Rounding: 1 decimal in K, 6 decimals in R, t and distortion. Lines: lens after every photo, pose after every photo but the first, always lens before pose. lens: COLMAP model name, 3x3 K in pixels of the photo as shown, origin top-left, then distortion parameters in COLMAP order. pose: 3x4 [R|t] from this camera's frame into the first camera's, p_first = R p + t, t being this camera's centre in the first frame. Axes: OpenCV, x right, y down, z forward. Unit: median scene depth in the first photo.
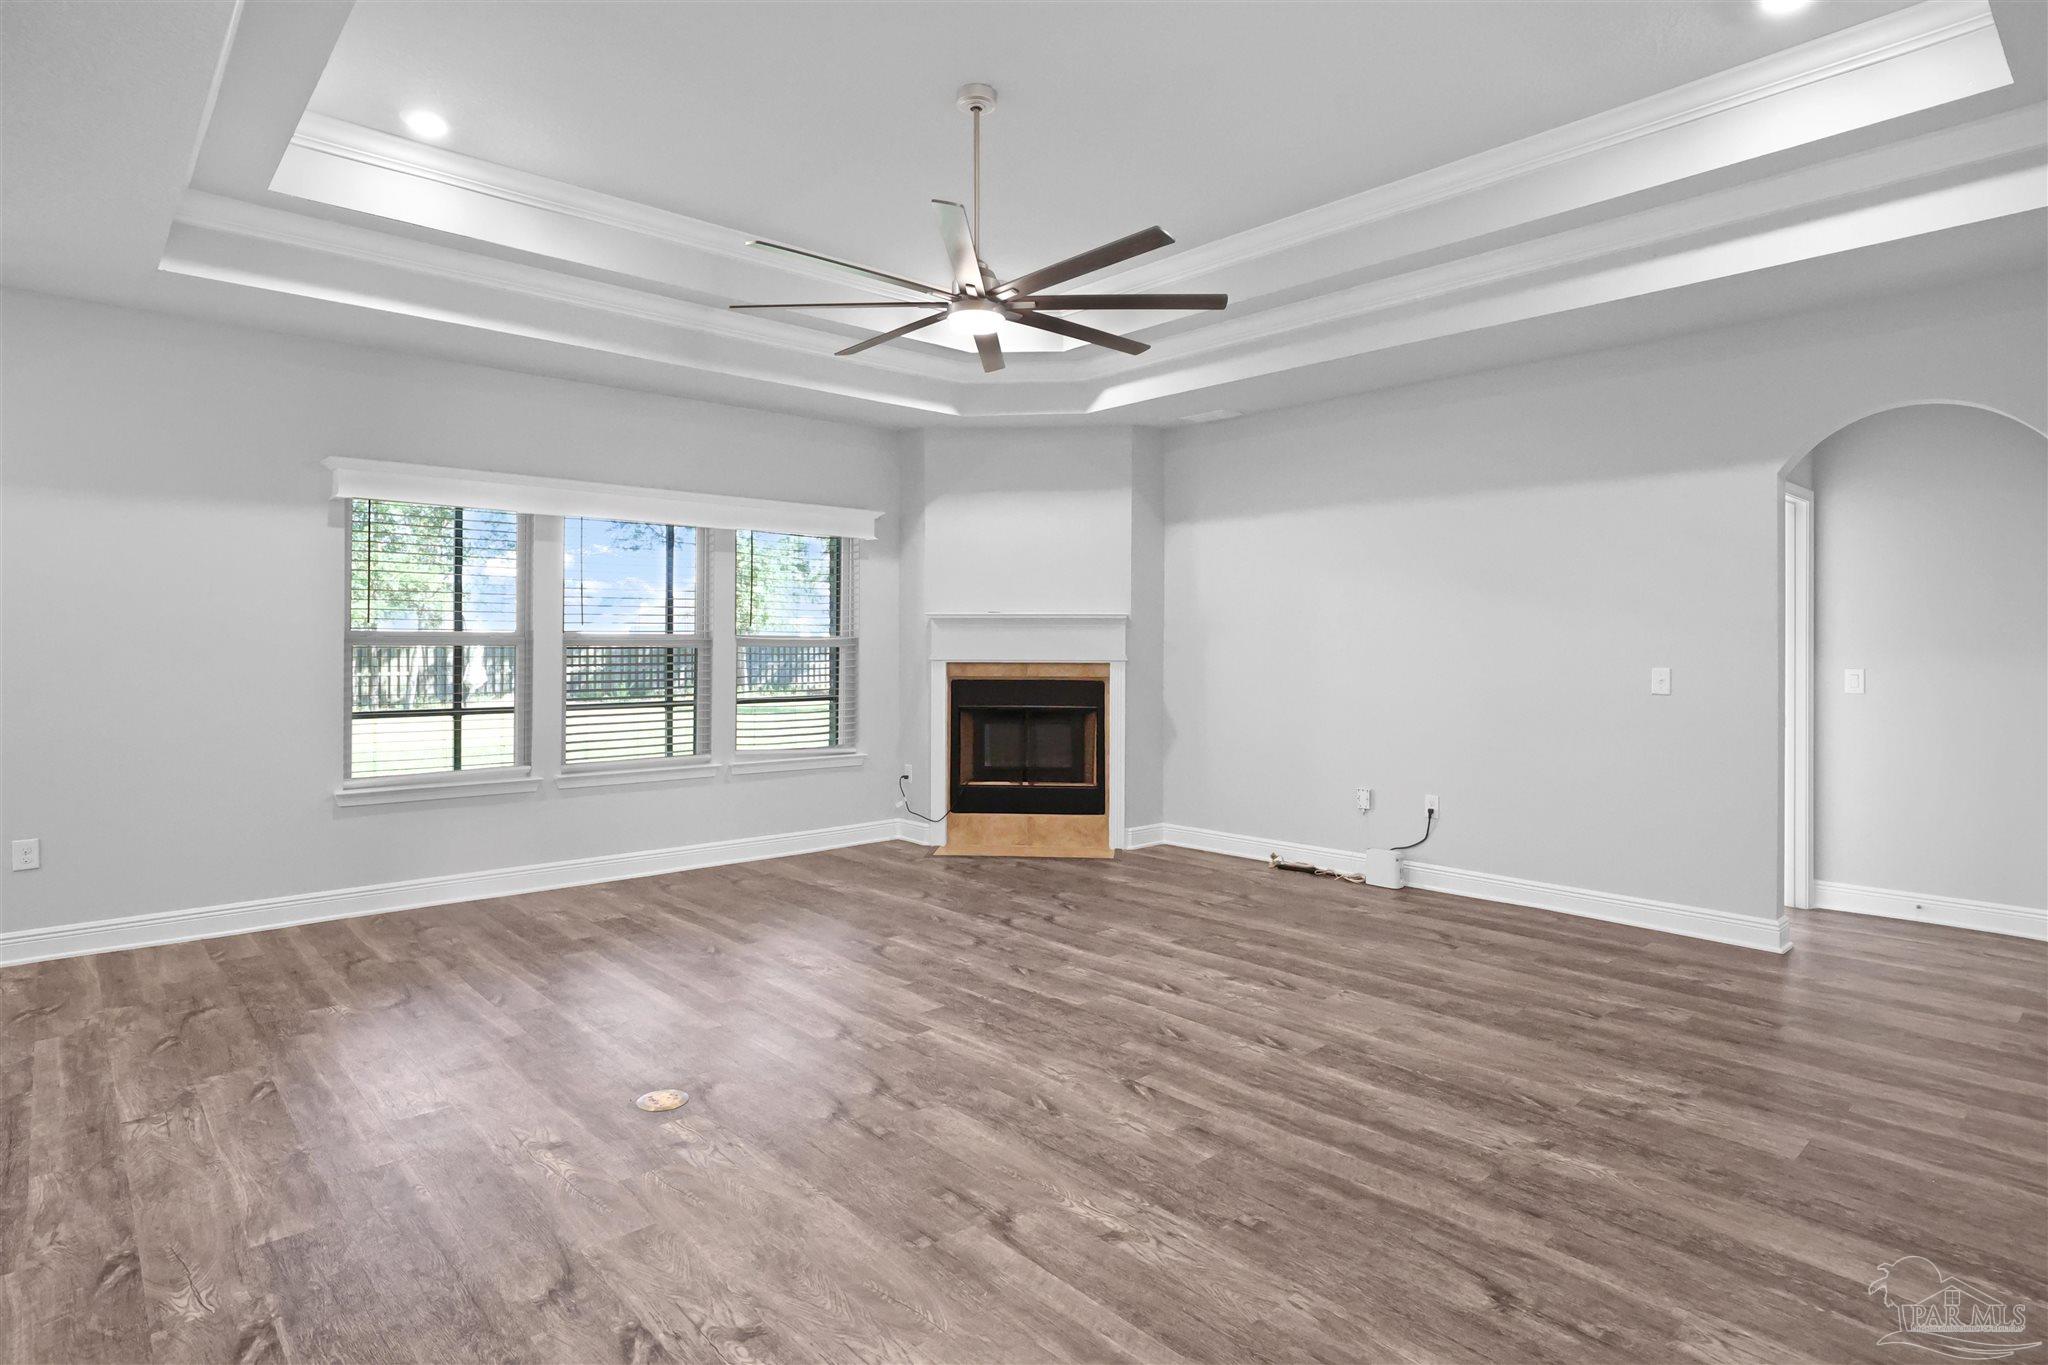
lens RADIAL K [[1074.0, 0, 986.3], [0, 1074.0, 649.1], [0, 0, 1]] dist [-0.028981, 0.005633]
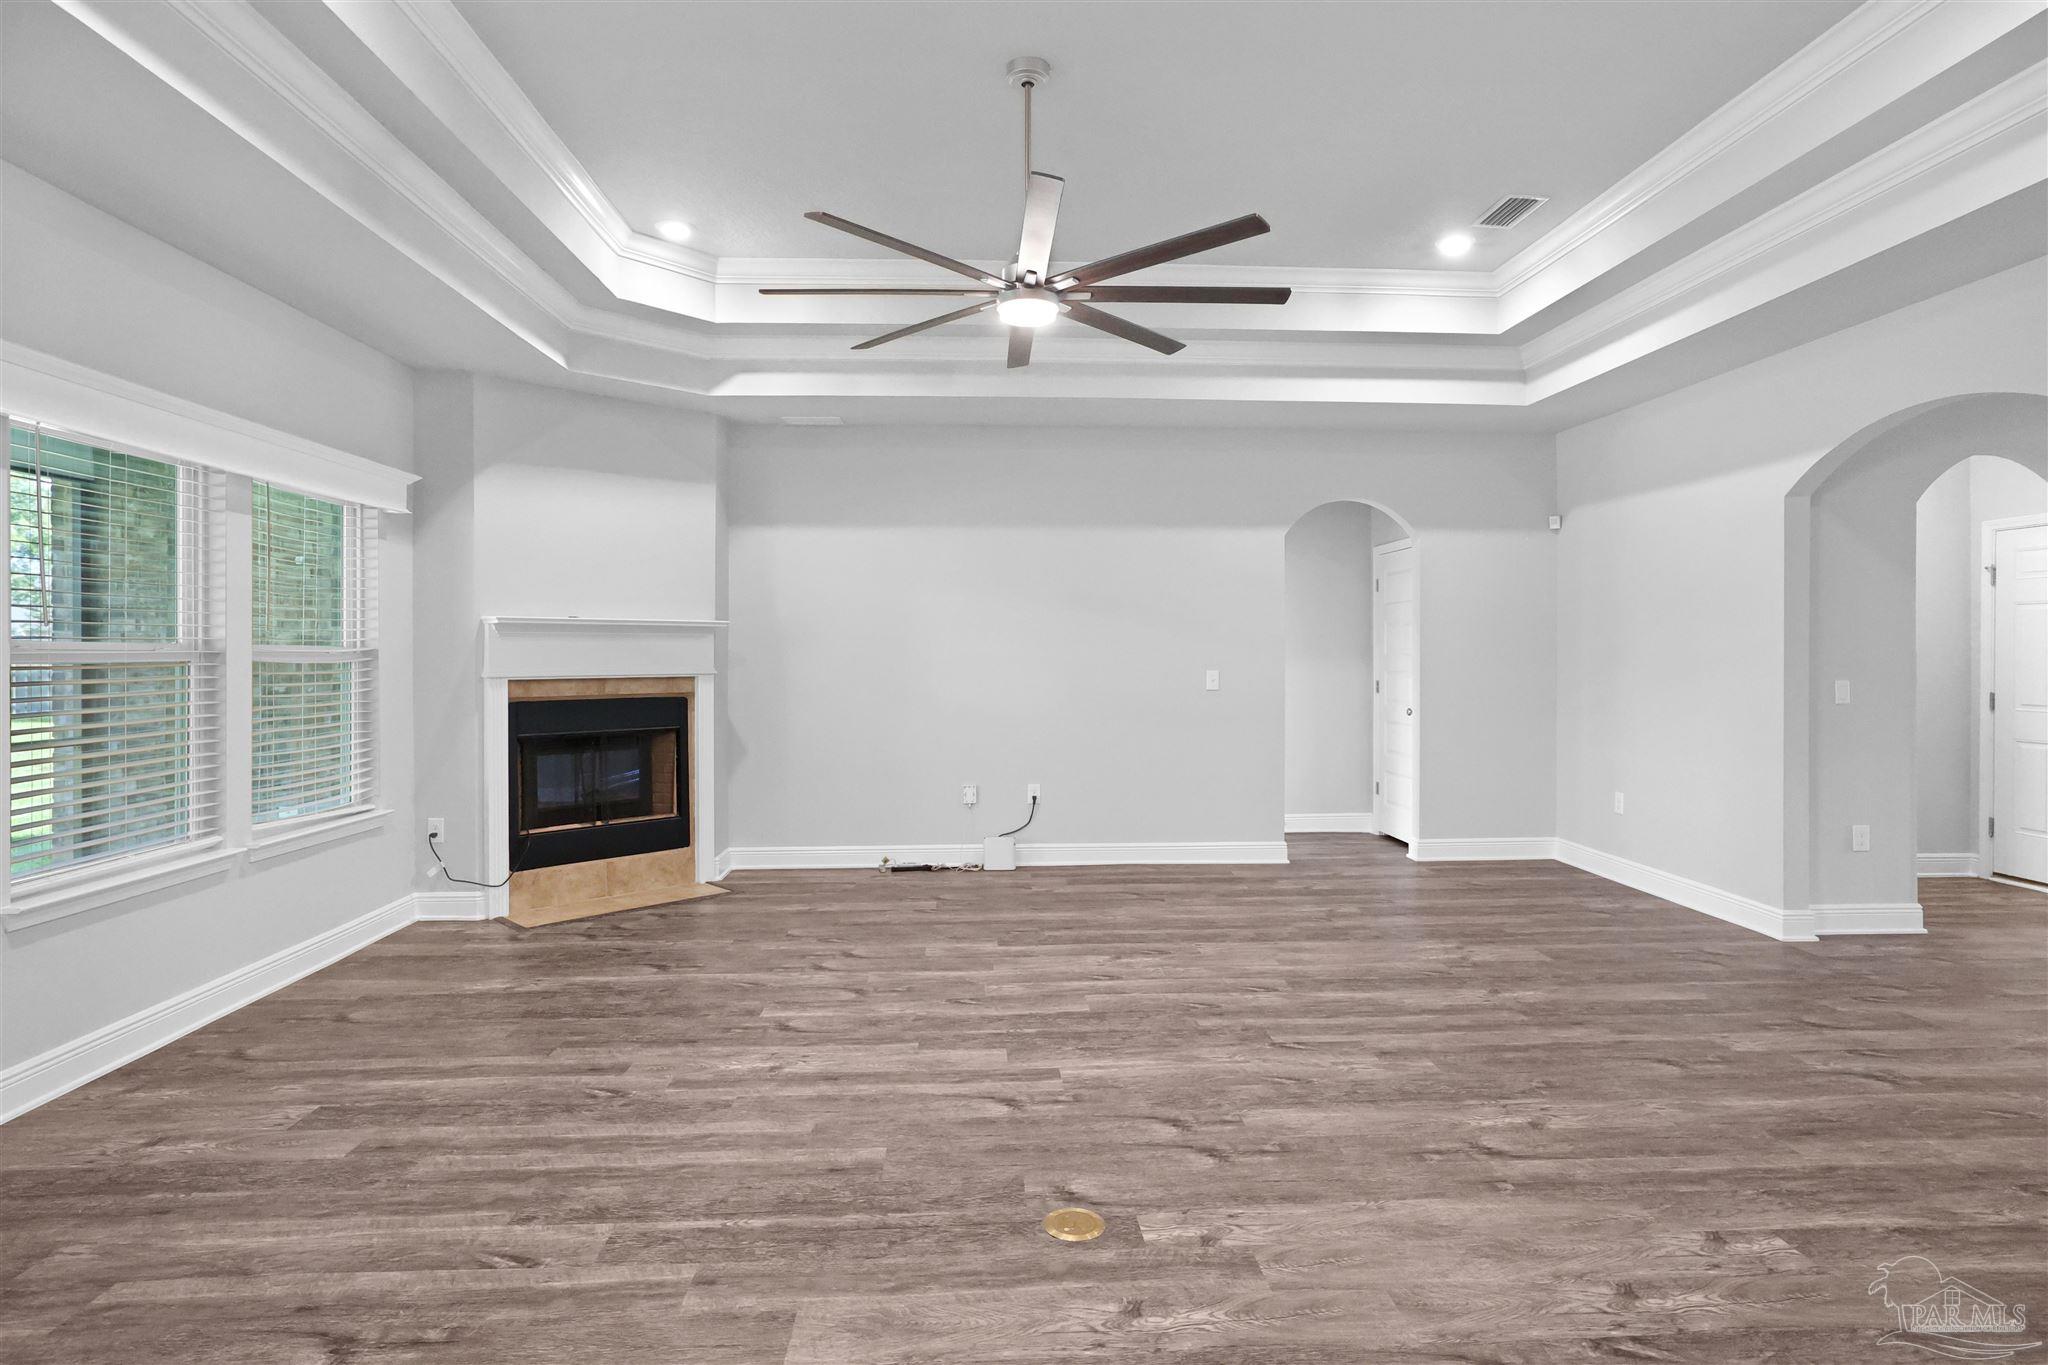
lens RADIAL K [[1074.0, 0, 1019.1], [0, 1074.0, 666.4], [0, 0, 1]] dist [-0.028981, 0.005633]
pose [[0.627121, -0.011211, 0.778841, -0.637477], [0.007037, 0.999937, 0.008727, -0.002451], [-0.778890, 0.000008, 0.627160, 0.356480]]
